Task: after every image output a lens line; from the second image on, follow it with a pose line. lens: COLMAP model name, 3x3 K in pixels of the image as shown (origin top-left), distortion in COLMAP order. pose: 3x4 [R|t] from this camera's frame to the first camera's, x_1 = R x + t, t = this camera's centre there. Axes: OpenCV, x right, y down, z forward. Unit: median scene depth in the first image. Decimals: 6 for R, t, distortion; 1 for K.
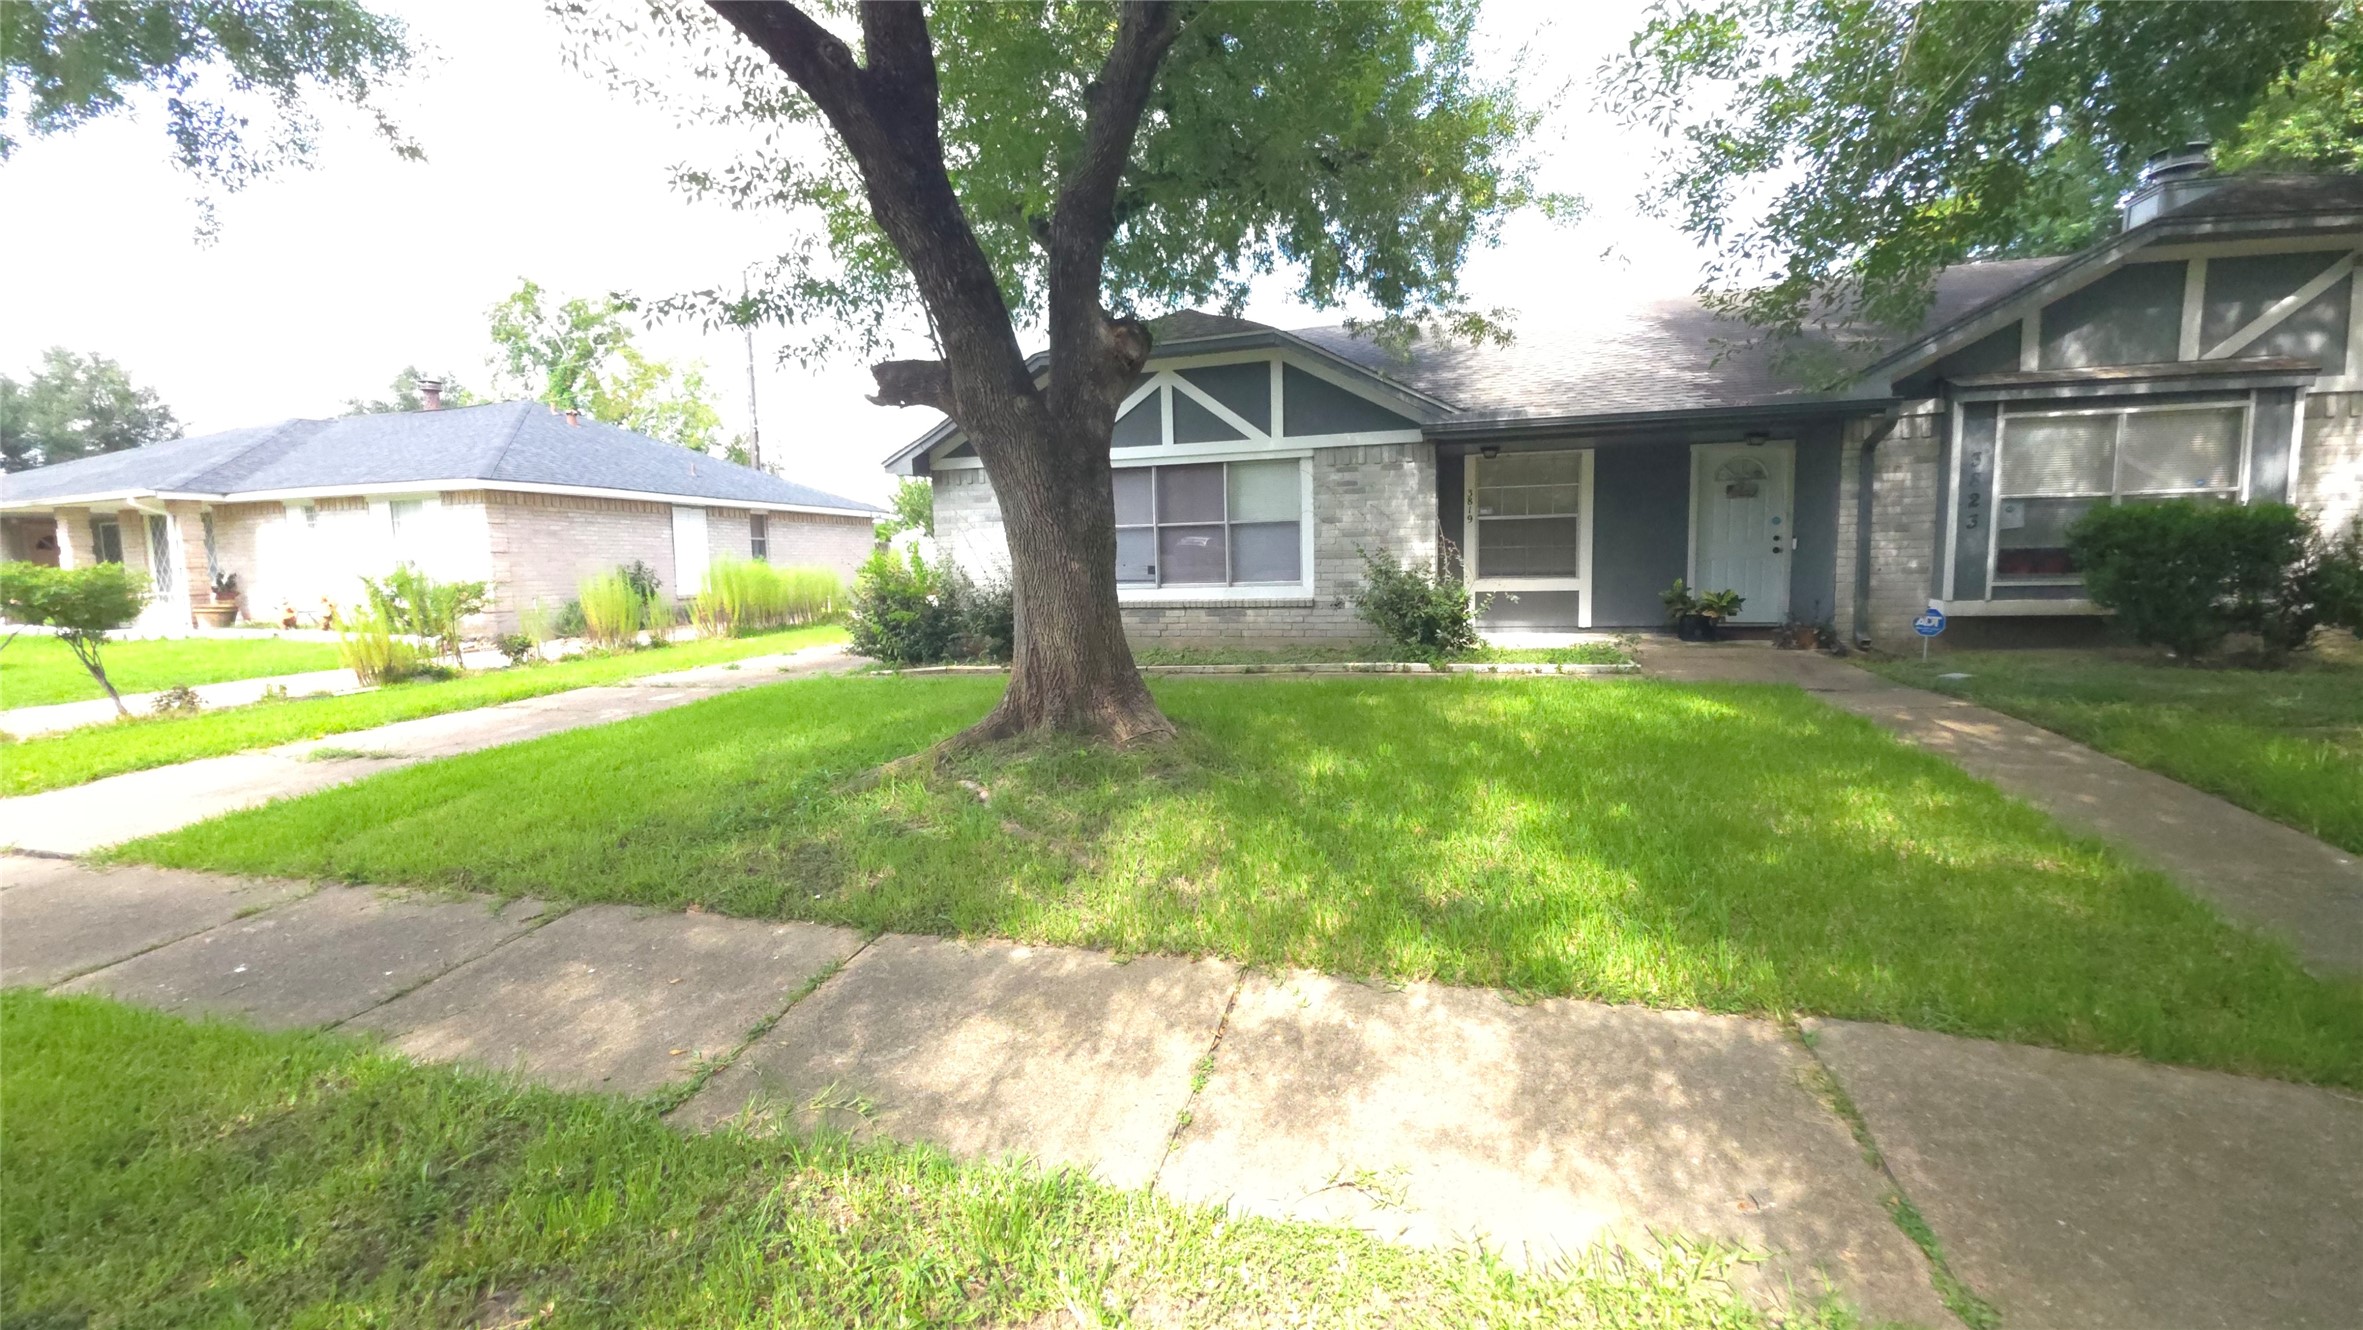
lens RADIAL K [[935.0, 0, 1178.3], [0, 935.0, 654.7], [0, 0, 1]] dist [0.012826, -0.006740]
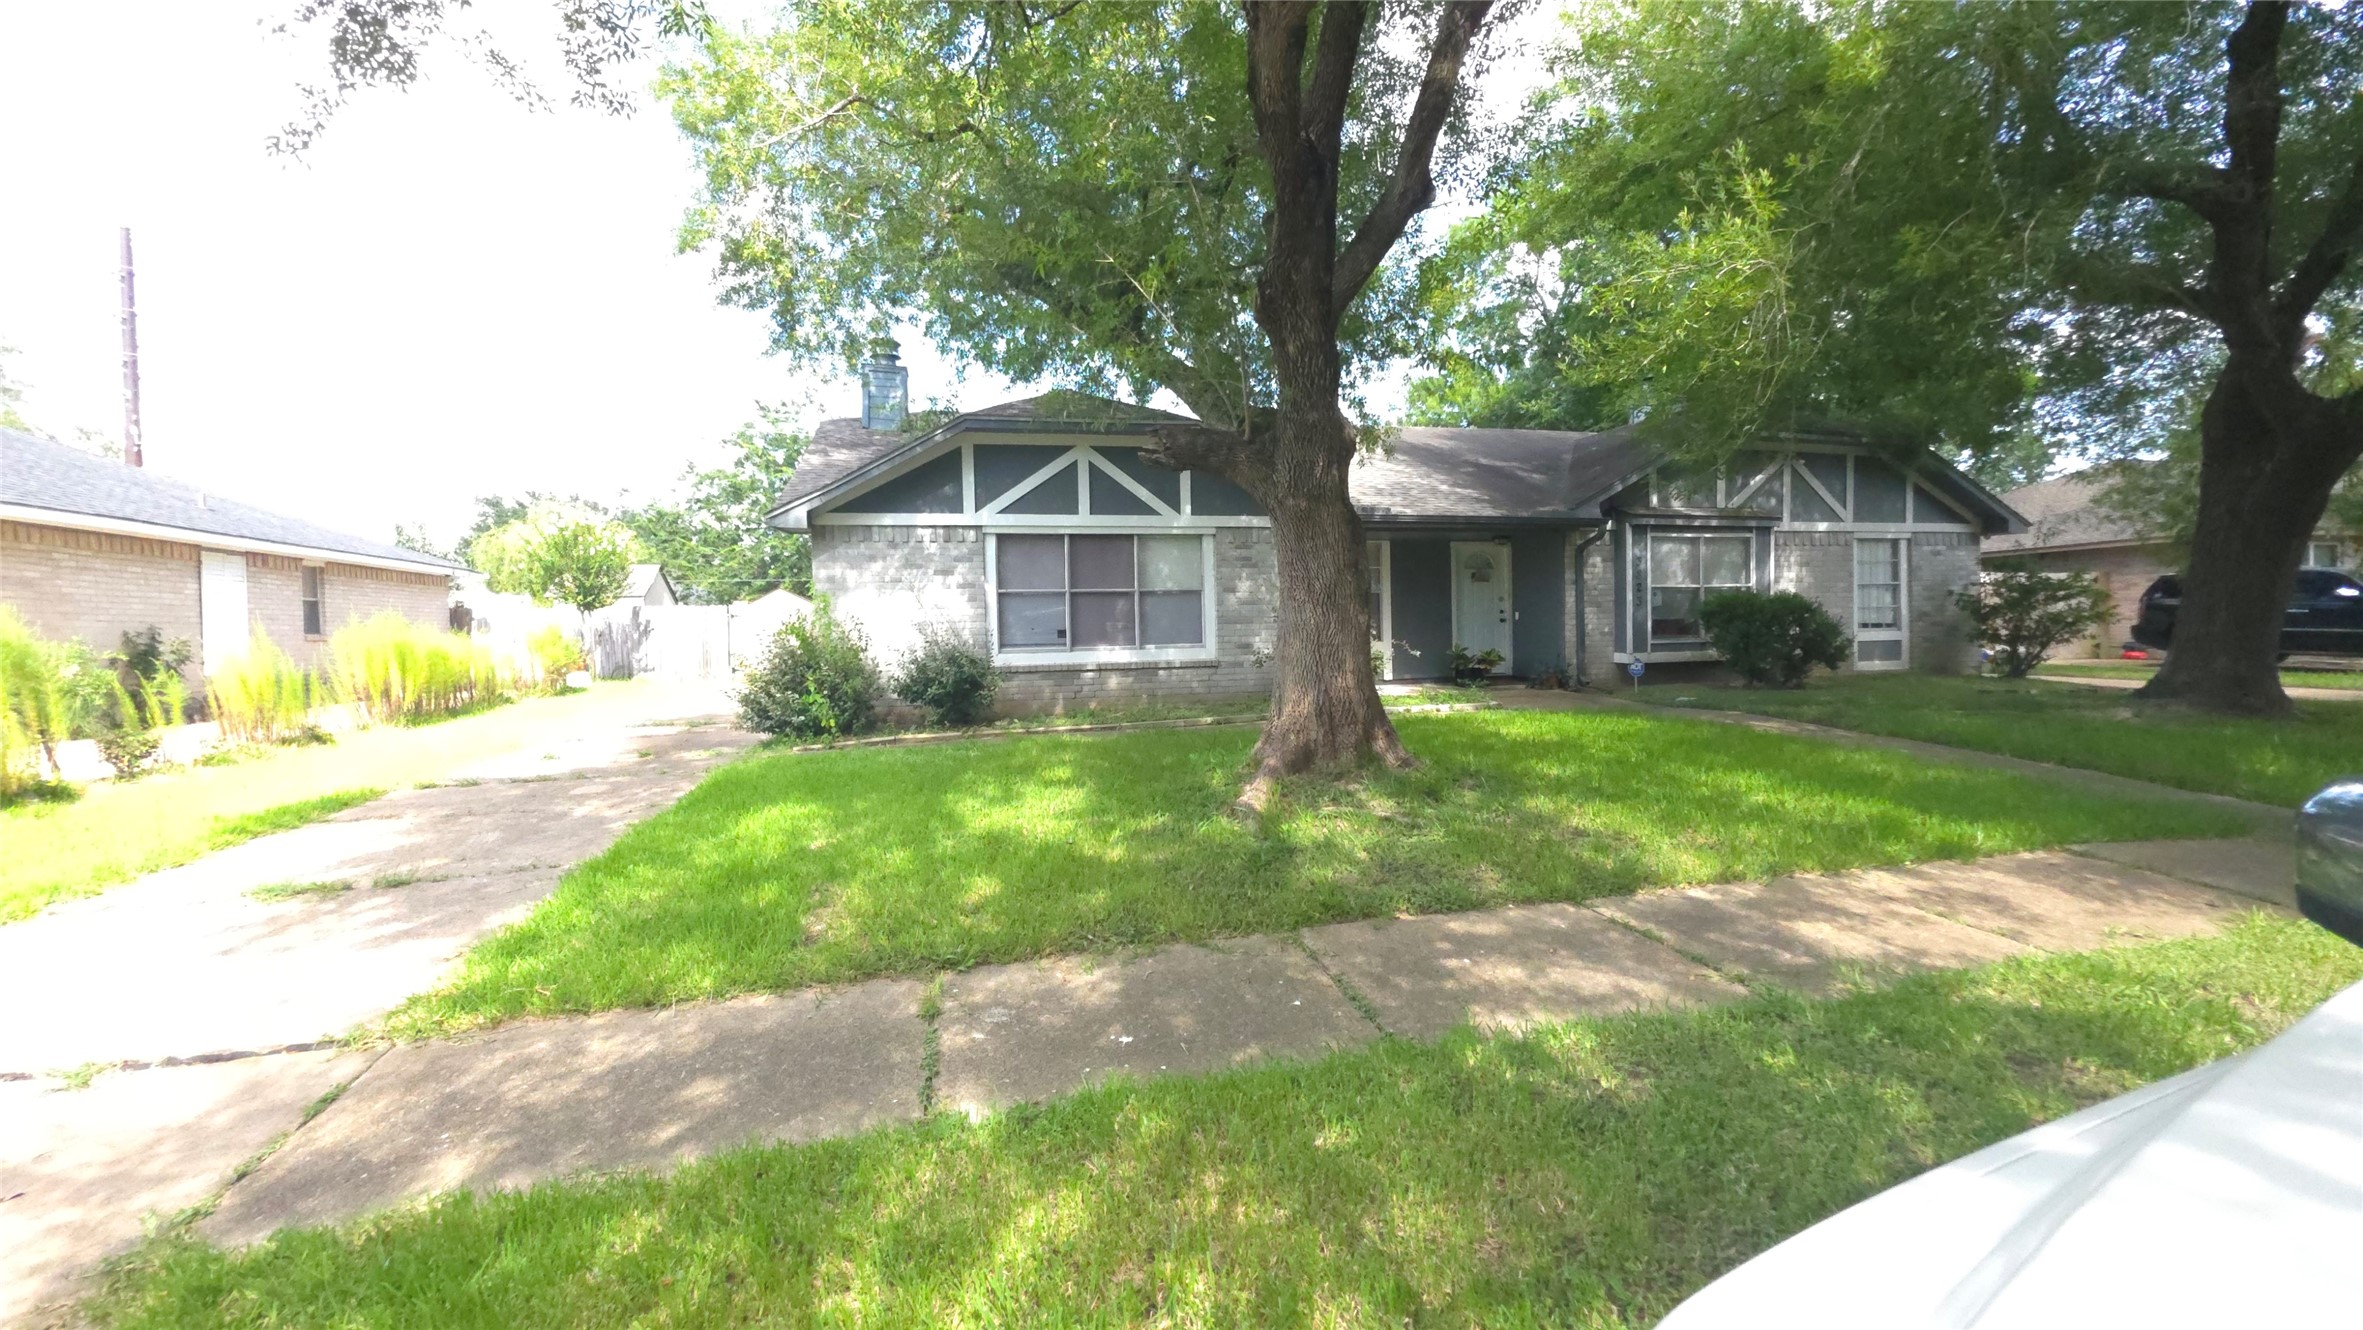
lens RADIAL K [[935.0, 0, 1178.3], [0, 935.0, 654.7], [0, 0, 1]] dist [0.012826, -0.006740]
pose [[0.864798, -0.008764, 0.502043, -0.464036], [0.050434, 0.996307, -0.069484, 0.010478], [-0.499580, 0.085410, 0.862047, 0.056341]]
